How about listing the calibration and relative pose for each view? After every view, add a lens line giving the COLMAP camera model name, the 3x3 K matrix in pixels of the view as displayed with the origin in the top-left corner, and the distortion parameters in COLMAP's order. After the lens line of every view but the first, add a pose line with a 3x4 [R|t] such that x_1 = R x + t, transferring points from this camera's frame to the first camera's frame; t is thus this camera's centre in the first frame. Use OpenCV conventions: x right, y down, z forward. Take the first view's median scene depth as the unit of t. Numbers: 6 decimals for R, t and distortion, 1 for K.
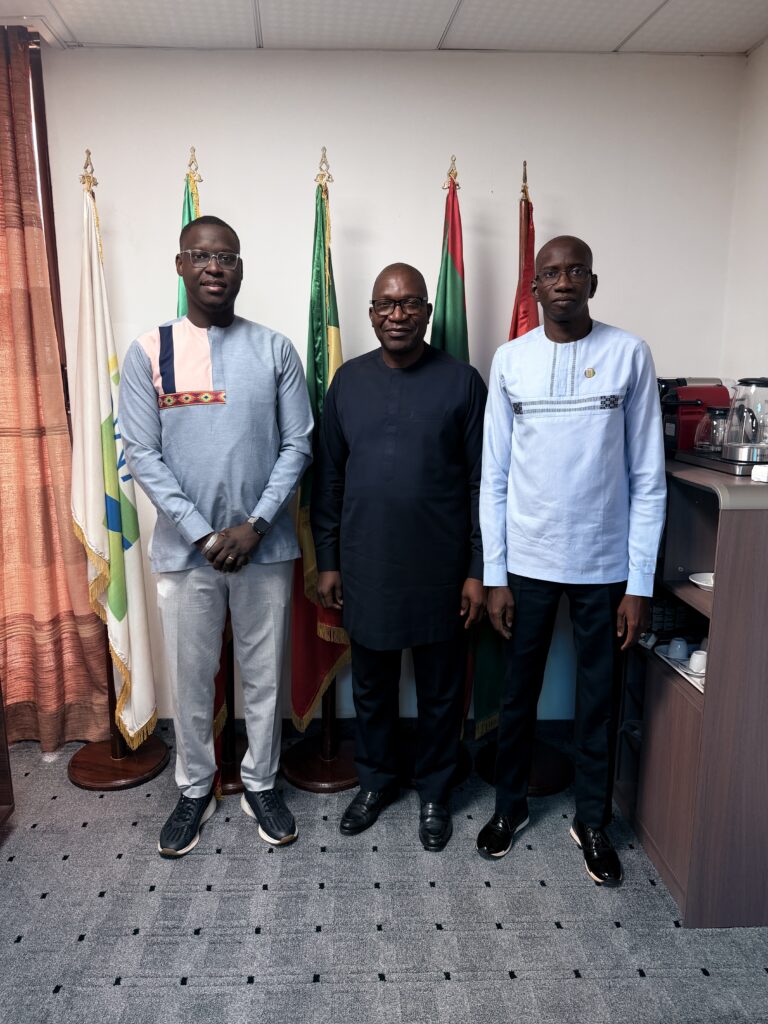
lens RADIAL K [[685.2, 0, 386.9], [0, 685.2, 512.6], [0, 0, 1]] dist [-0.006025, -0.006973]
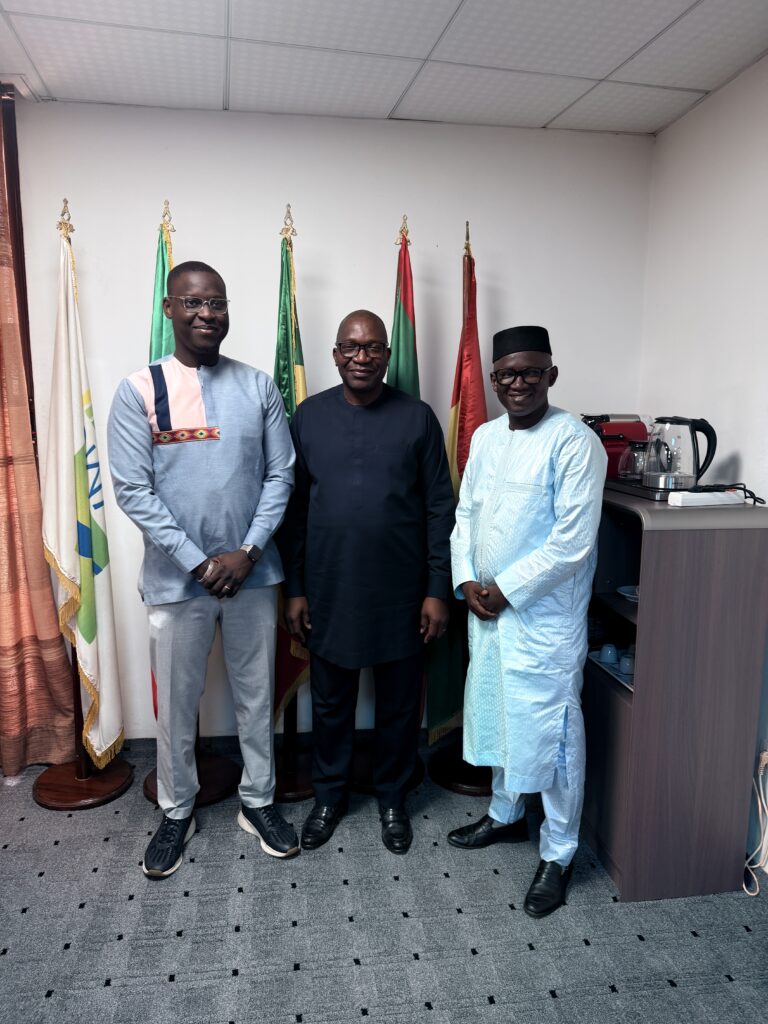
lens RADIAL K [[685.2, 0, 378.6], [0, 685.2, 511.6], [0, 0, 1]] dist [-0.006025, -0.006973]
pose [[0.995403, -0.007603, 0.095477, -0.056213], [0.010901, 0.999360, -0.034064, -0.001426], [-0.095157, 0.034949, 0.994849, -0.090759]]
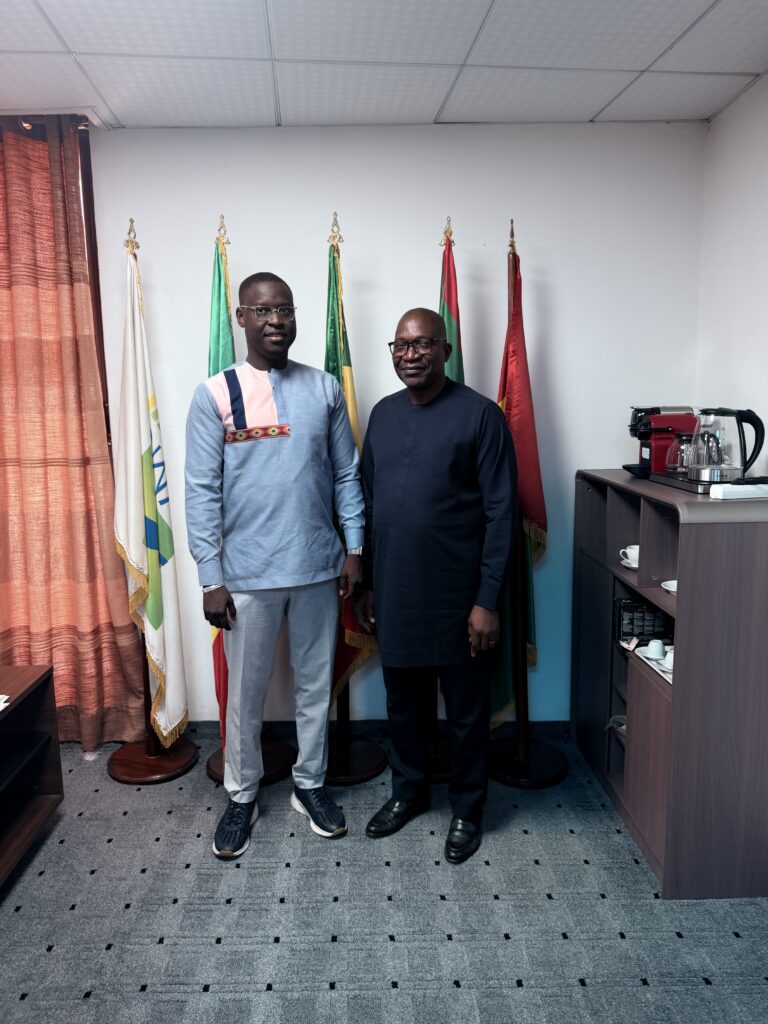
lens RADIAL K [[685.2, 0, 383.6], [0, 685.2, 508.0], [0, 0, 1]] dist [-0.006025, -0.006973]
pose [[0.999686, -0.010680, -0.022687, 0.009683], [0.009810, 0.999225, -0.038112, 0.006683], [0.023076, 0.037877, 0.999016, -0.127938]]
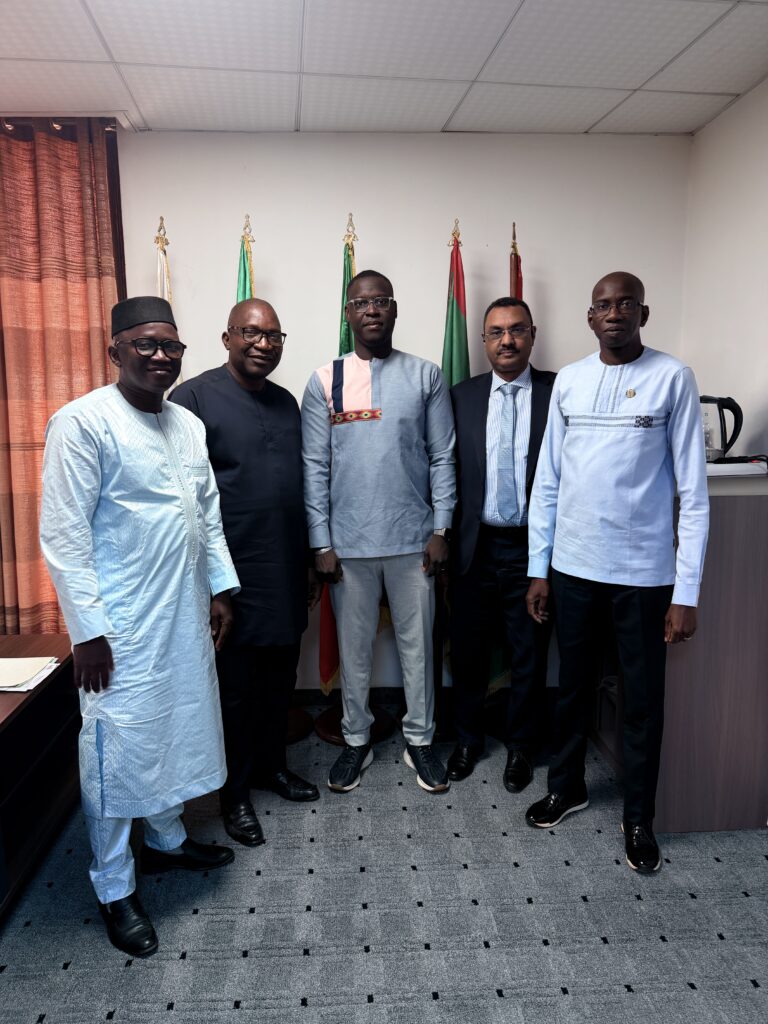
lens RADIAL K [[685.2, 0, 382.7], [0, 685.2, 510.7], [0, 0, 1]] dist [-0.006025, -0.006973]
pose [[0.999879, -0.010711, 0.011299, -0.057062], [0.011009, 0.999583, -0.026680, 0.038165], [-0.011008, 0.026802, 0.999580, -0.227713]]
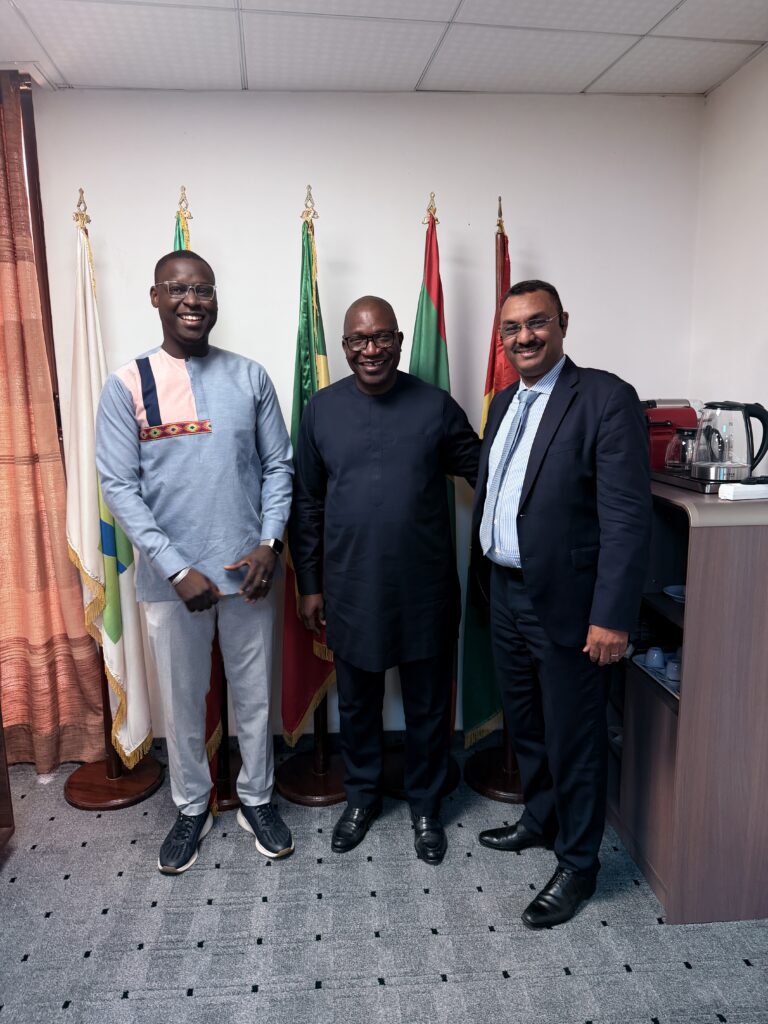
lens RADIAL K [[685.2, 0, 383.9], [0, 685.2, 513.1], [0, 0, 1]] dist [-0.006025, -0.006973]
pose [[0.999435, -0.017706, 0.028572, -0.016127], [0.018207, 0.999683, -0.017370, -0.012005], [-0.028255, 0.017881, 0.999441, -0.041887]]
